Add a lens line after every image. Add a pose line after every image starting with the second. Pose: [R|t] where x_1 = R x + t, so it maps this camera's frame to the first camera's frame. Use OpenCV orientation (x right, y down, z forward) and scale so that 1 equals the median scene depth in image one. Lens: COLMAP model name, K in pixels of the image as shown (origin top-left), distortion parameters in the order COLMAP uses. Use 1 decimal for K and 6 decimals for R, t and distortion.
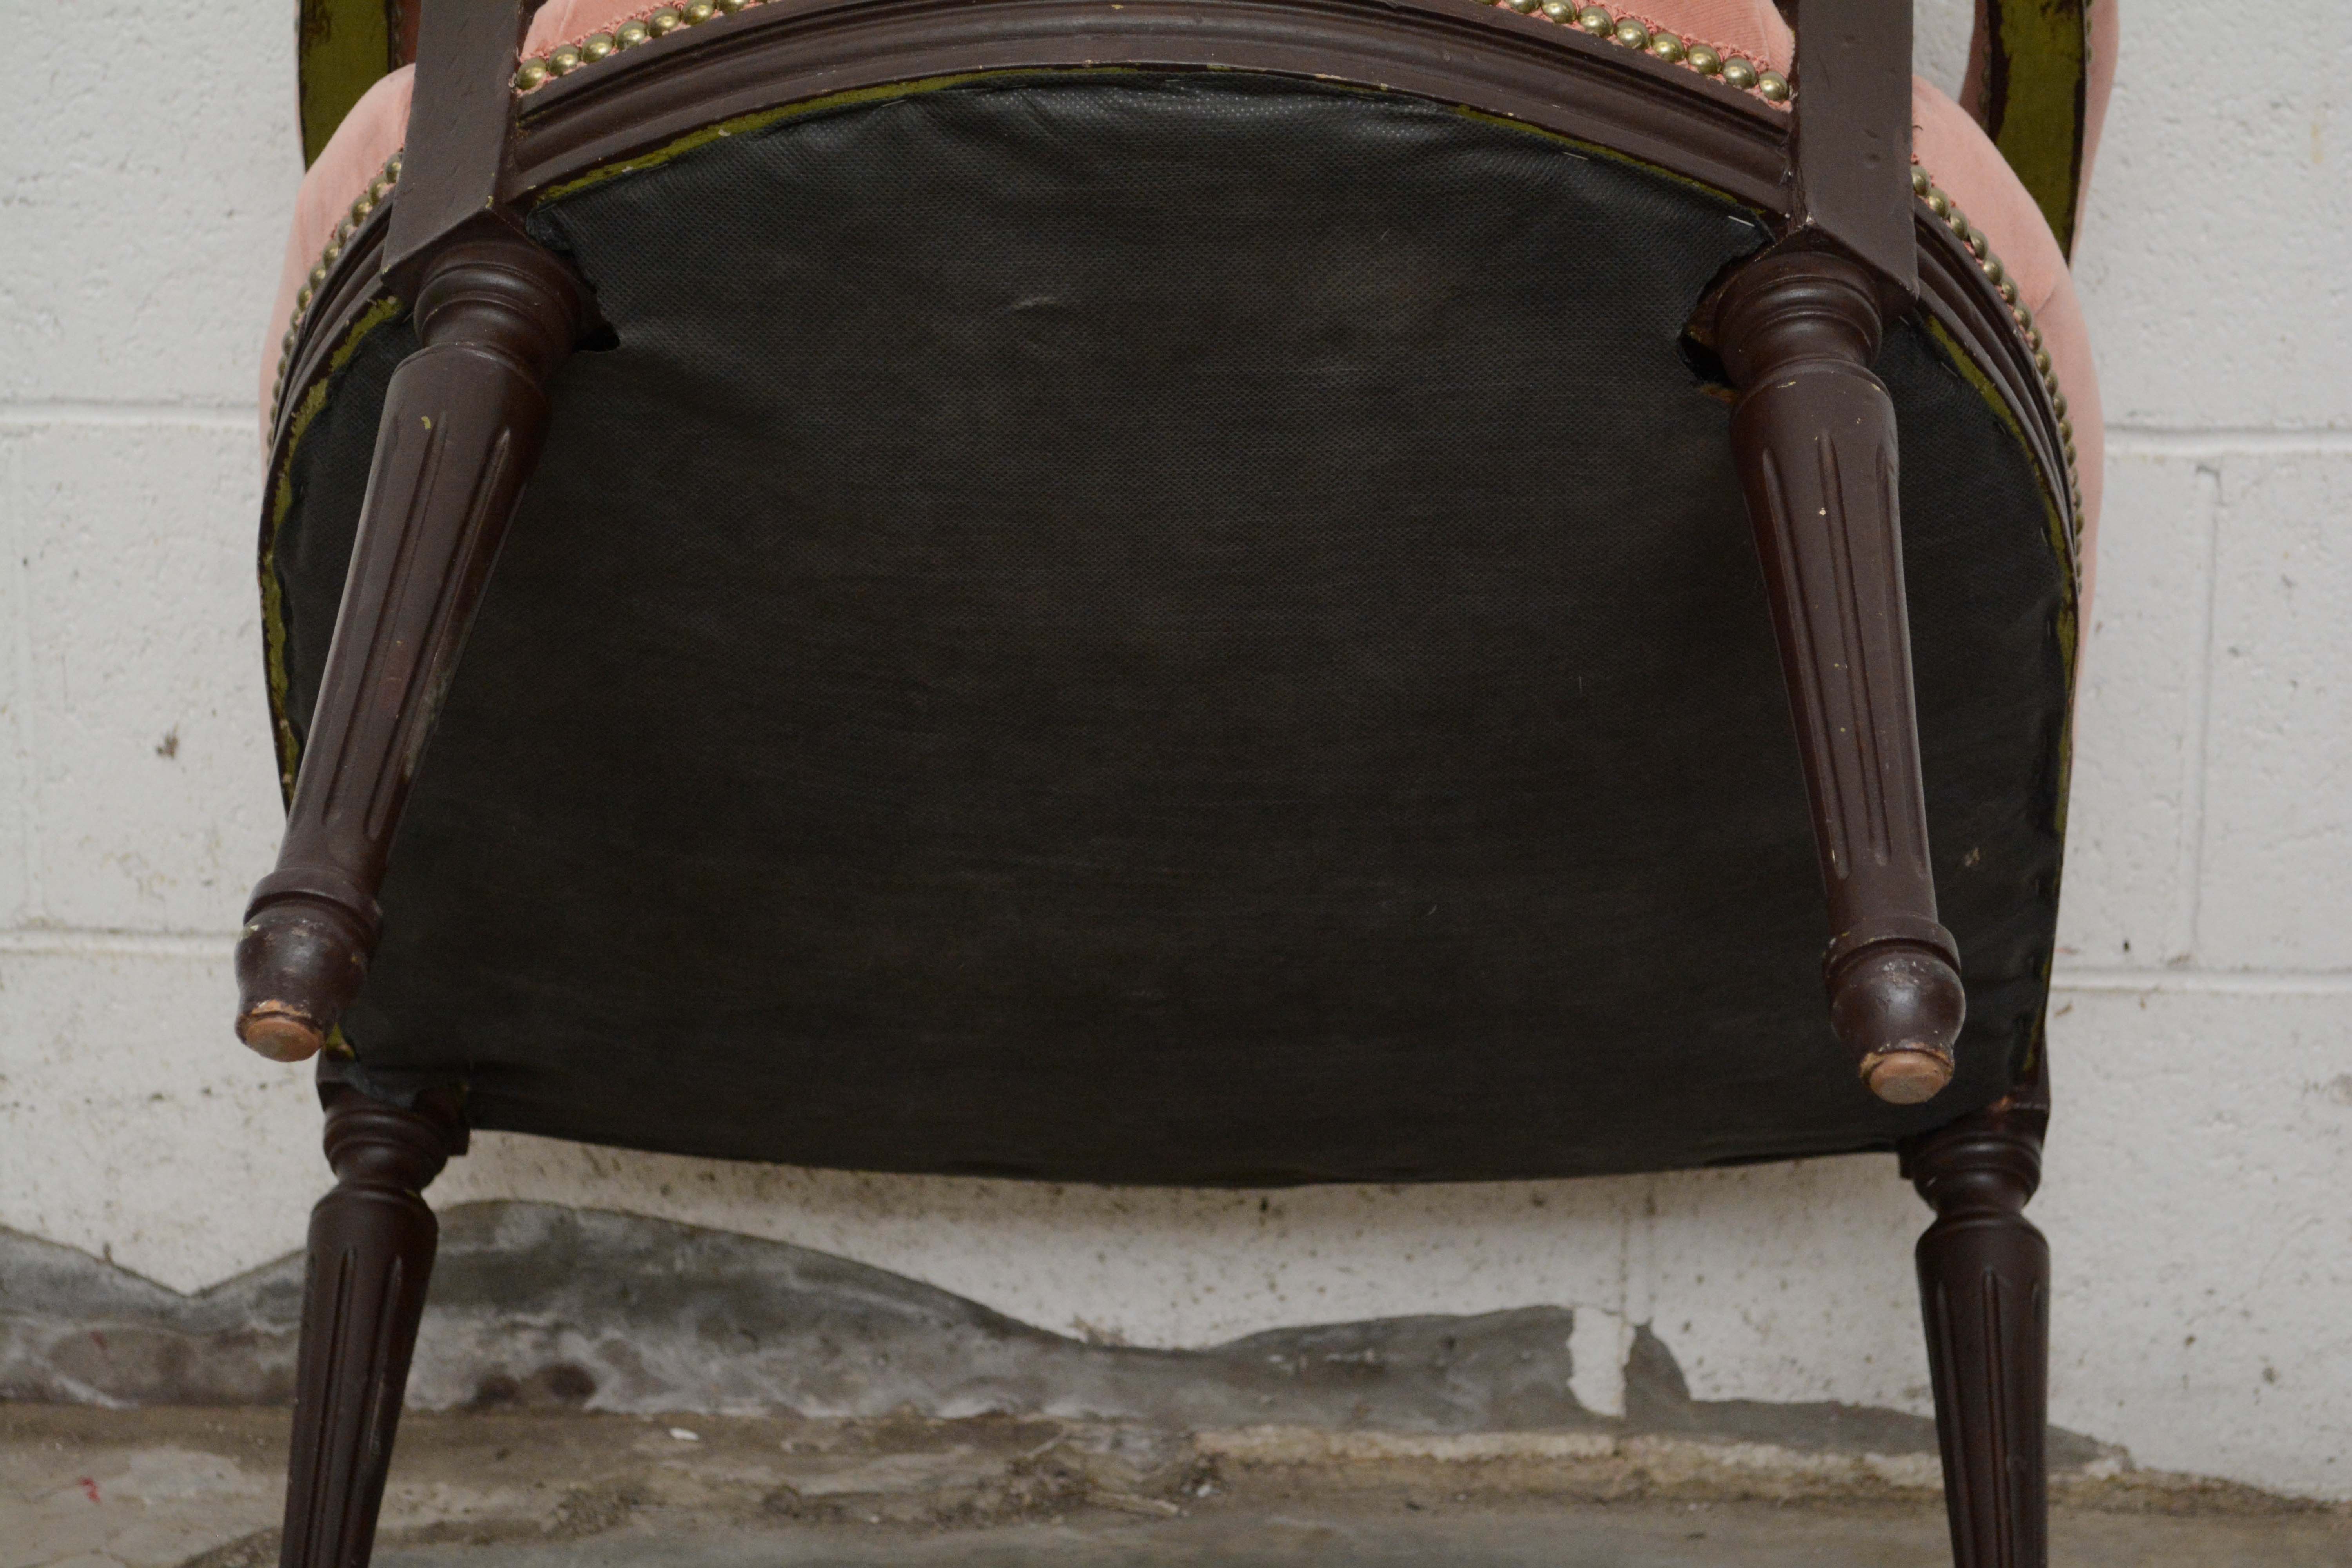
lens RADIAL K [[5279.4, 0, 1181.7], [0, 5279.4, 775.2], [0, 0, 1]] dist [0.039903, 0.000000]
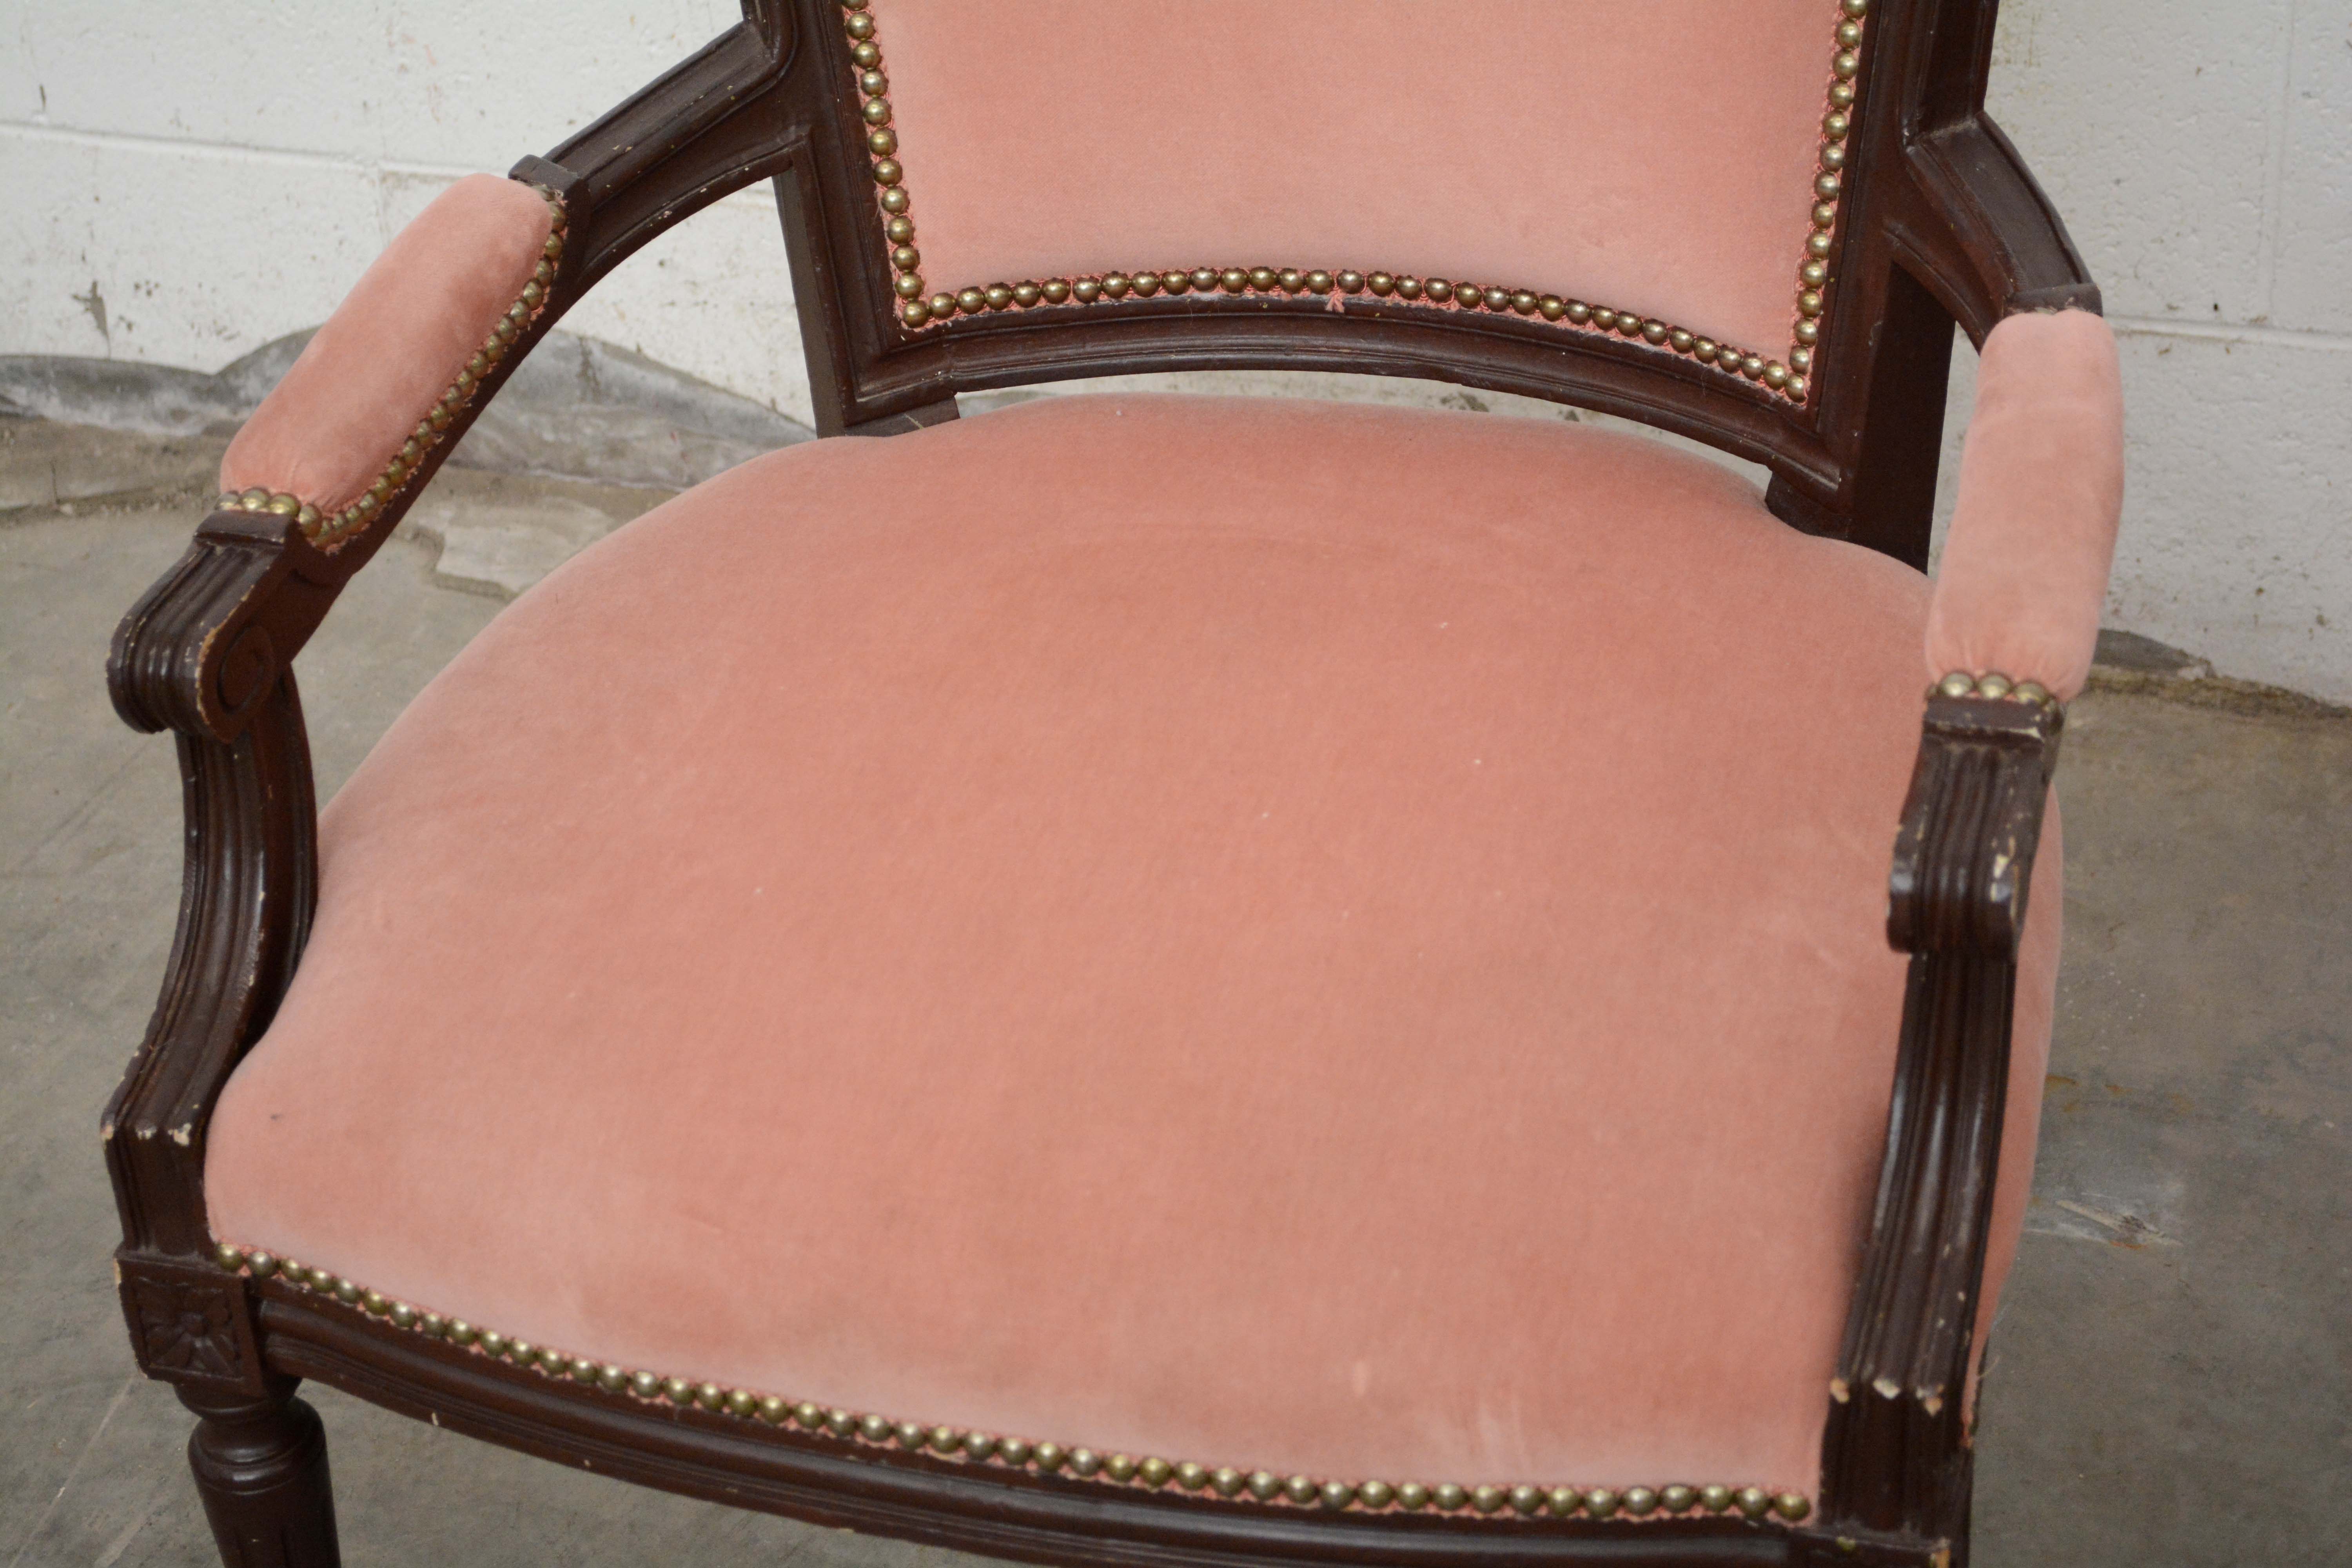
lens RADIAL K [[4495.4, 0, 1170.6], [0, 4495.4, 748.2], [0, 0, 1]] dist [0.033428, 0.000000]
pose [[0.960615, 0.086191, -0.264178, 0.227756], [0.011764, 0.937215, 0.348554, -0.244943], [0.277634, -0.337933, 0.899289, -0.084490]]
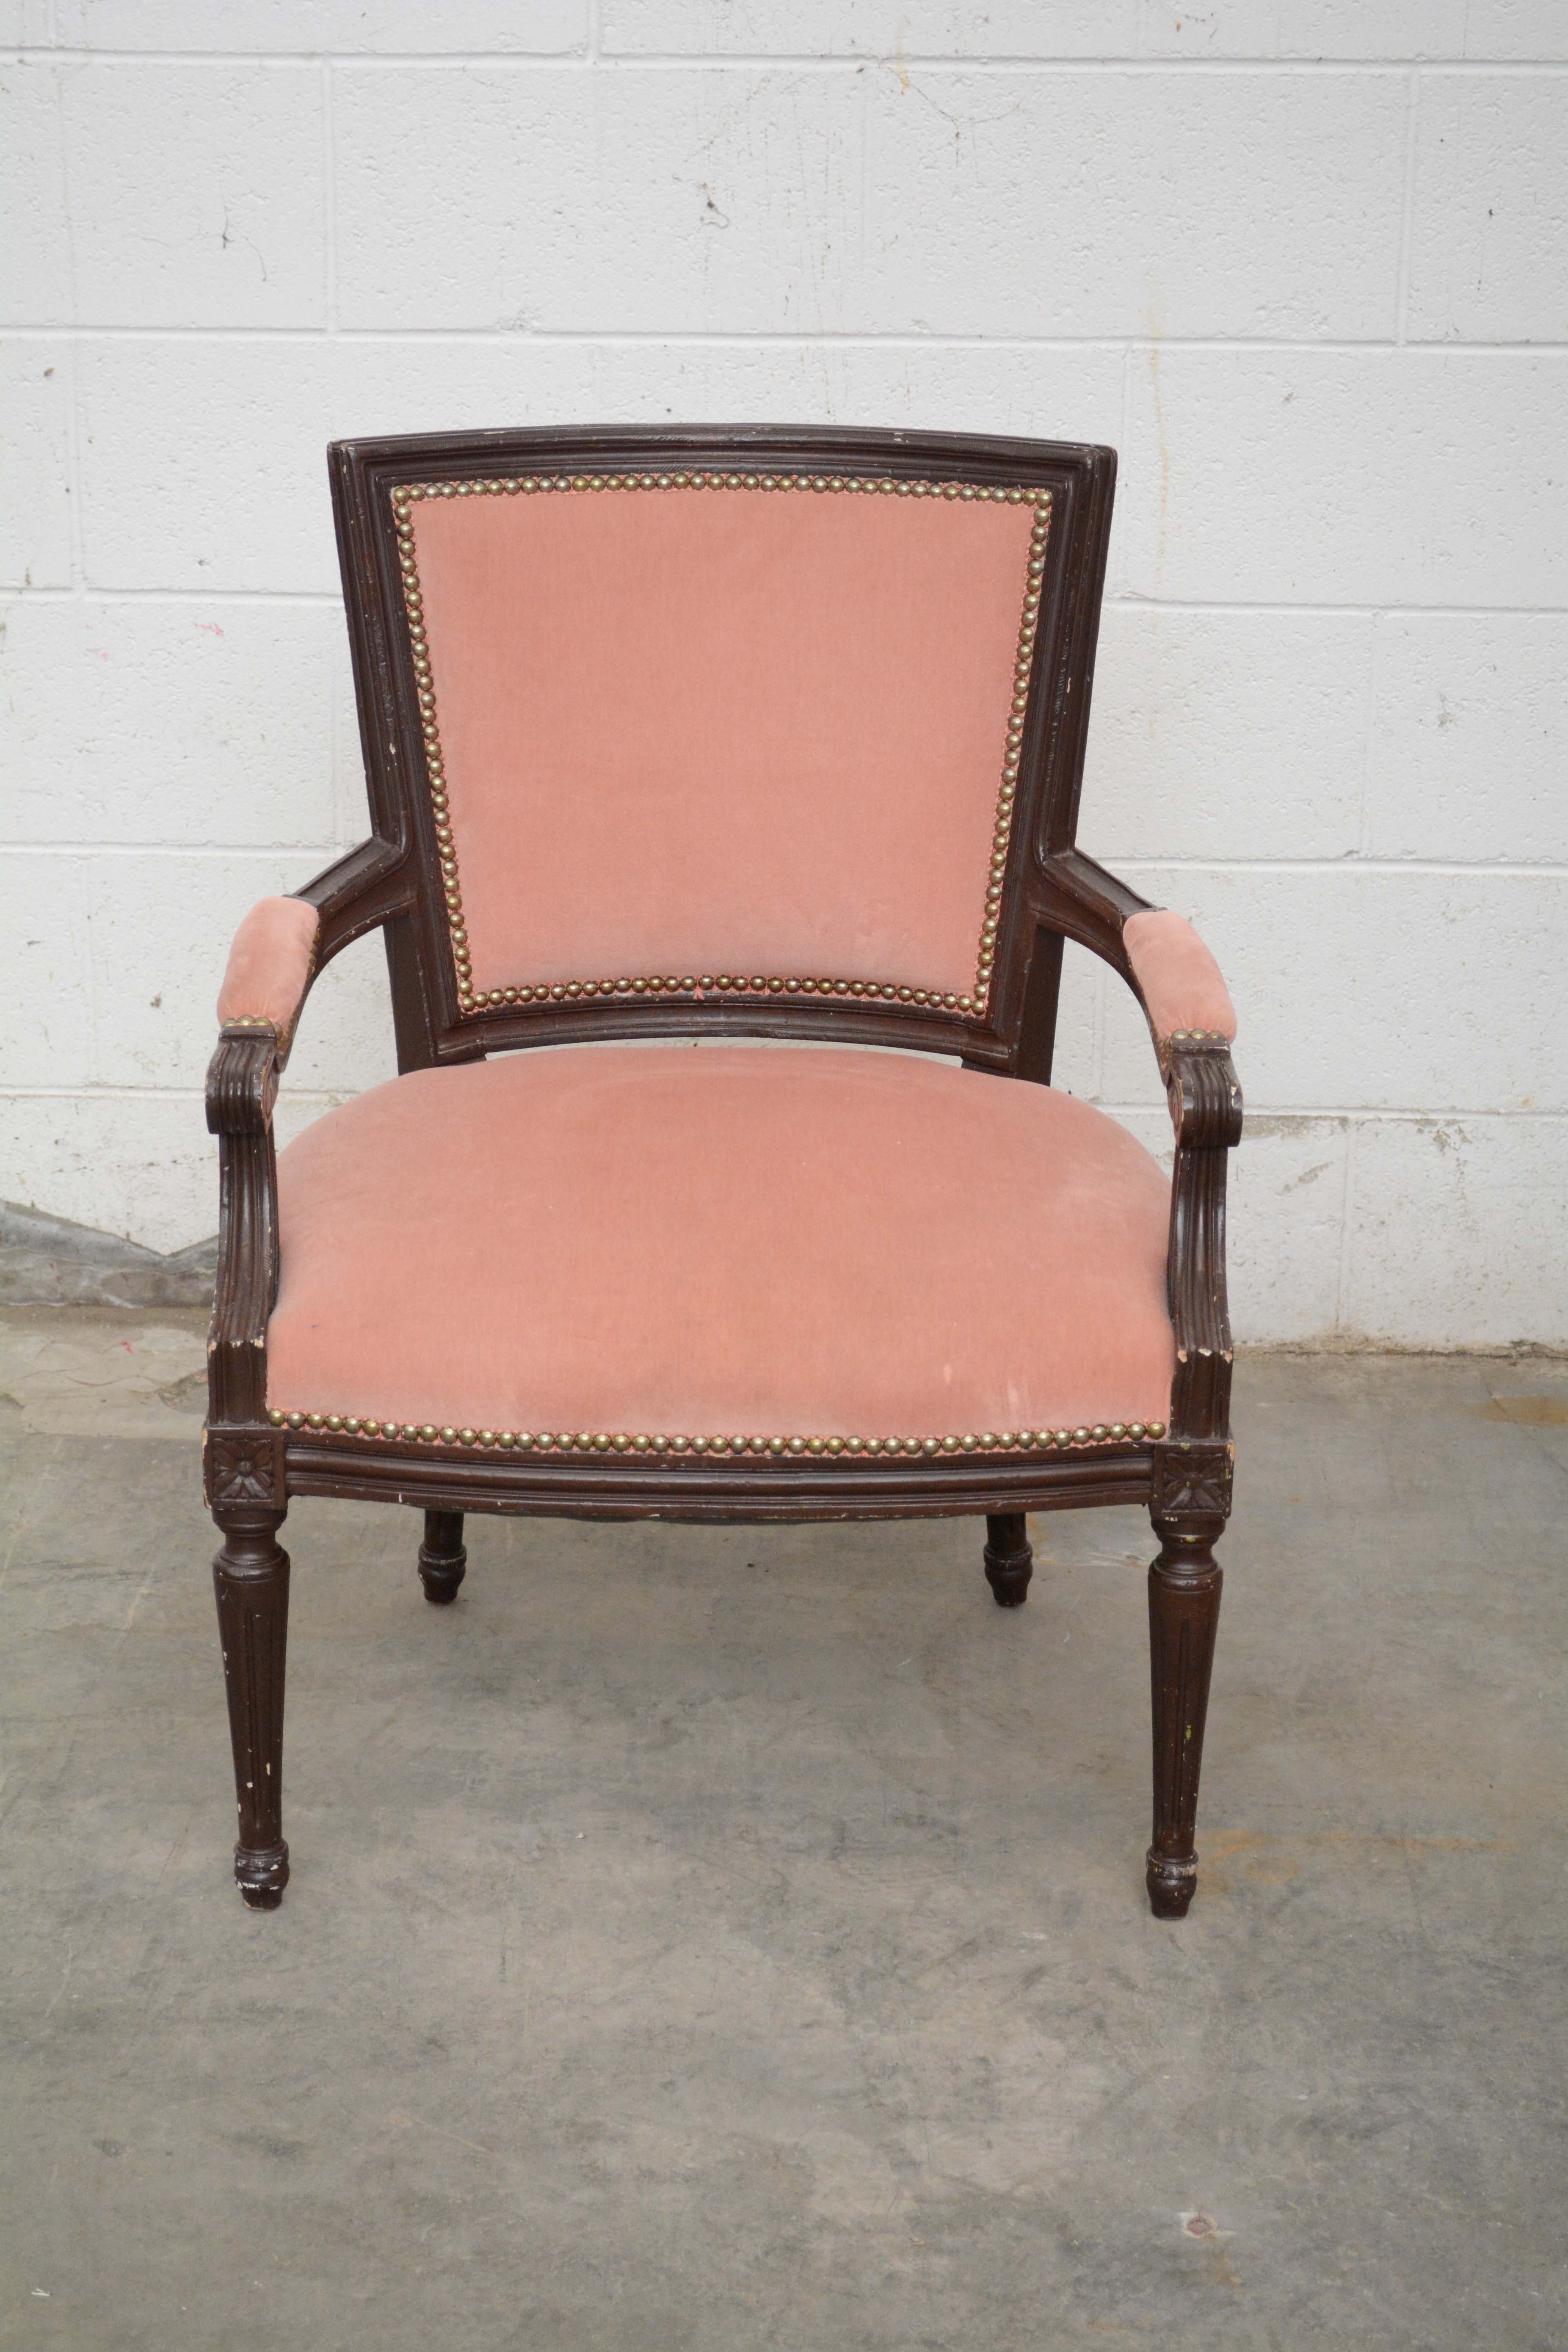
lens RADIAL K [[4269.4, 0, 751.1], [0, 4269.4, 1198.0], [0, 0, 1]] dist [0.013237, 0.000000]
pose [[0.999668, -0.006017, 0.025064, 0.004357], [0.003180, 0.993735, 0.111719, -0.117657], [-0.025579, -0.111602, 0.993424, -0.719770]]
